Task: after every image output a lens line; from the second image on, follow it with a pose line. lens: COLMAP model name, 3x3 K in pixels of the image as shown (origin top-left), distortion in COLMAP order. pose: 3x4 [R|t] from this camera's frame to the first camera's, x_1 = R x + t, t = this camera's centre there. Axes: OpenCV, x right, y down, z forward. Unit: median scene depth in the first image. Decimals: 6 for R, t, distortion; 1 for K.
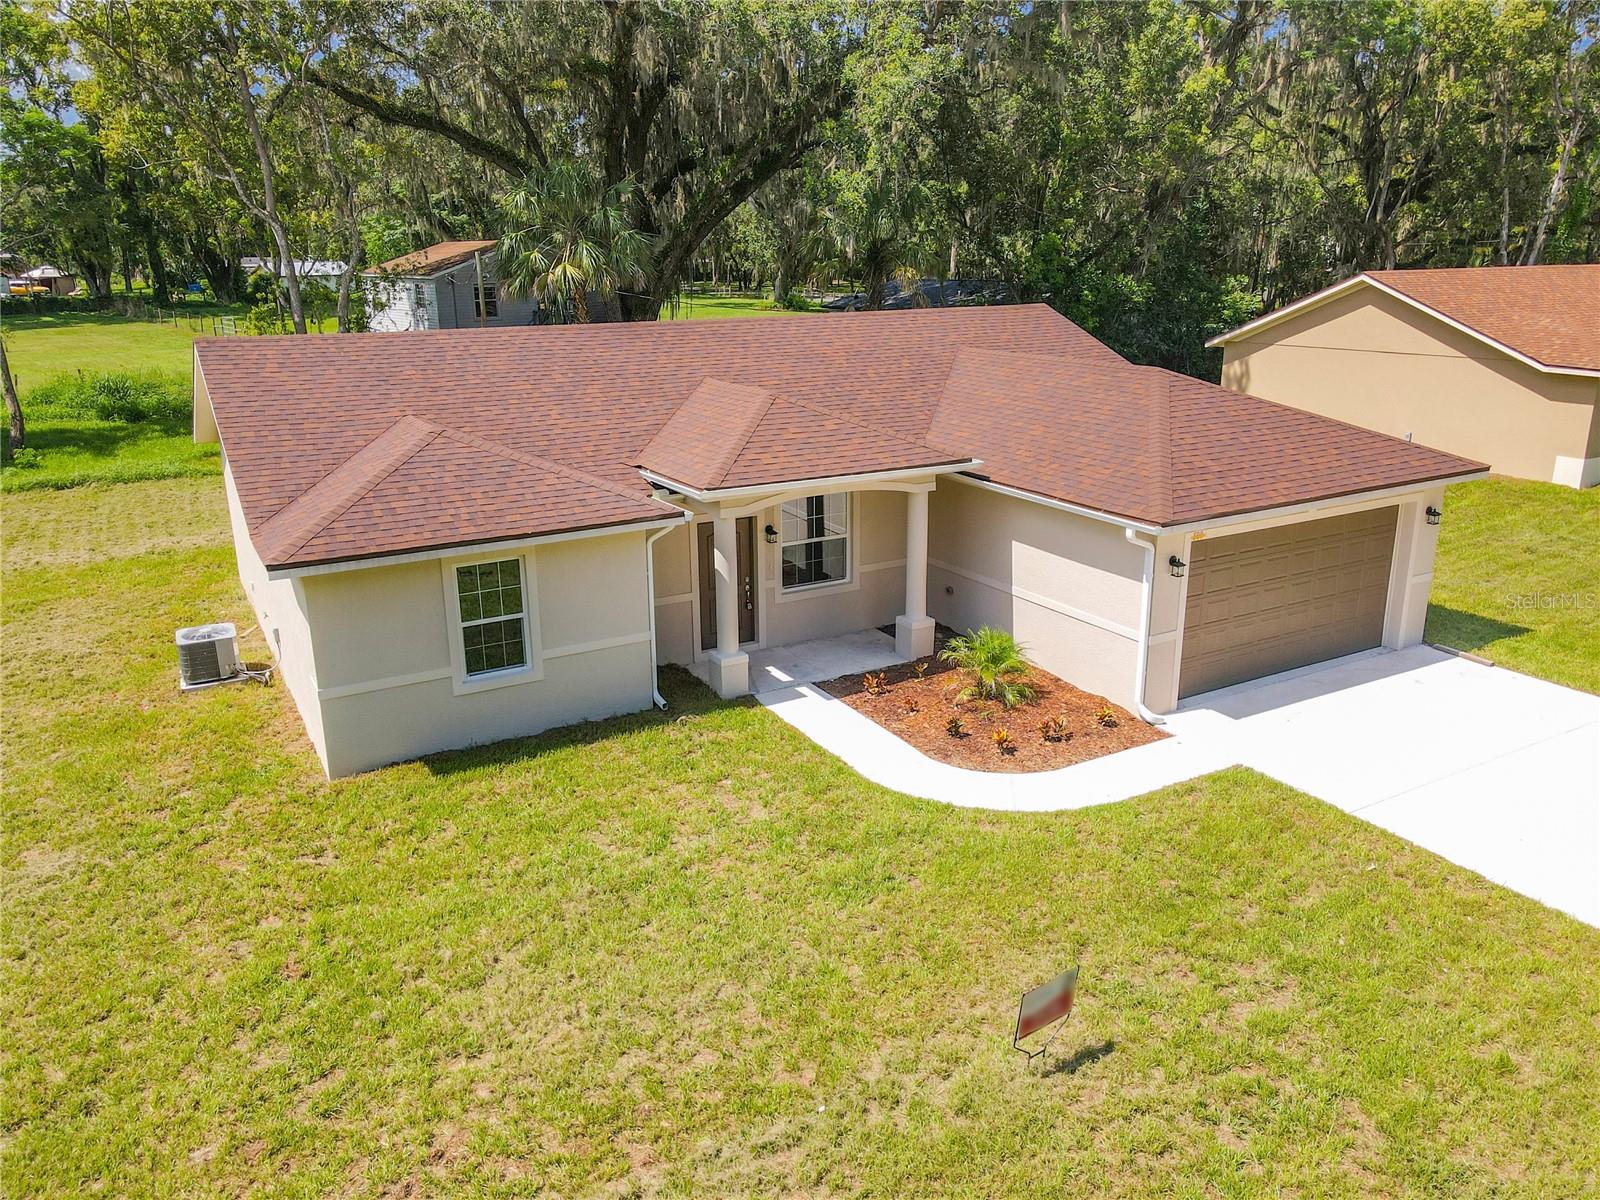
lens RADIAL K [[1140.1, 0, 800.0], [0, 1140.1, 600.0], [0, 0, 1]] dist [-0.003967, -0.000118]
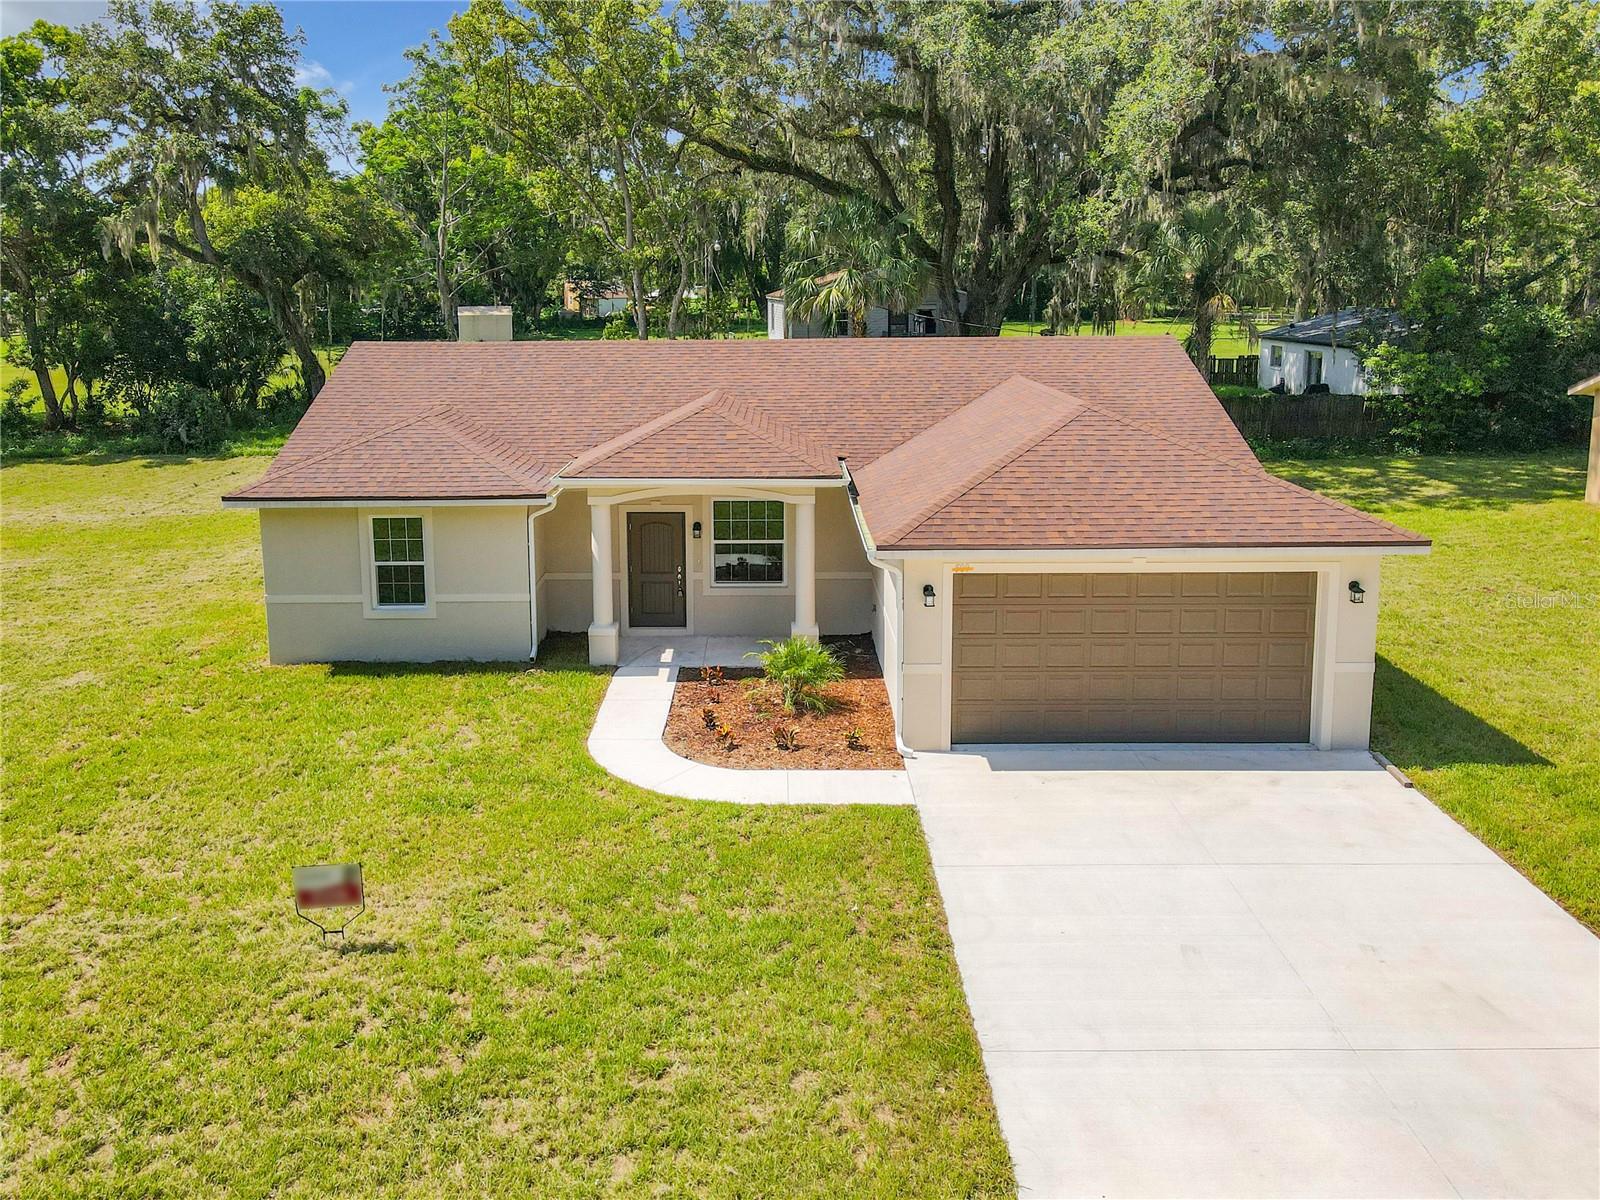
lens RADIAL K [[1217.6, 0, 798.0], [0, 1217.6, 469.2], [0, 0, 1]] dist [-0.003556, 0.000316]
pose [[0.868278, 0.081441, -0.489347, 0.753522], [-0.146997, 0.984370, -0.096998, -0.018910], [0.473799, 0.156154, 0.866678, 0.022824]]
